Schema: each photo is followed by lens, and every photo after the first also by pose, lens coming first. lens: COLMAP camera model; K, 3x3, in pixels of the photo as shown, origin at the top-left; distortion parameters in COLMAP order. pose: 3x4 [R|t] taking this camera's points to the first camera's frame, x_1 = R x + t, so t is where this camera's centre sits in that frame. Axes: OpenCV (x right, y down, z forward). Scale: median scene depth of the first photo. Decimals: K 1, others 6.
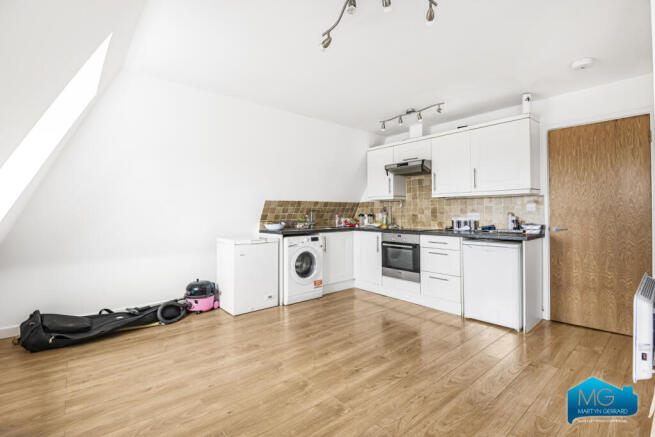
lens RADIAL K [[302.2, 0, 330.6], [0, 302.2, 213.9], [0, 0, 1]] dist [-0.004757, -0.004429]
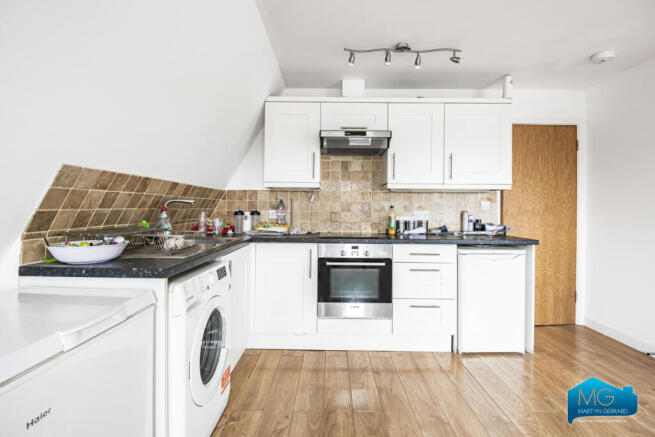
lens RADIAL K [[302.2, 0, 329.0], [0, 302.2, 208.1], [0, 0, 1]] dist [-0.004757, -0.004429]
pose [[0.659085, 0.012165, 0.751970, -0.277650], [-0.008396, 0.999926, -0.008817, -0.001534], [-0.752022, -0.000502, 0.659138, 0.650005]]
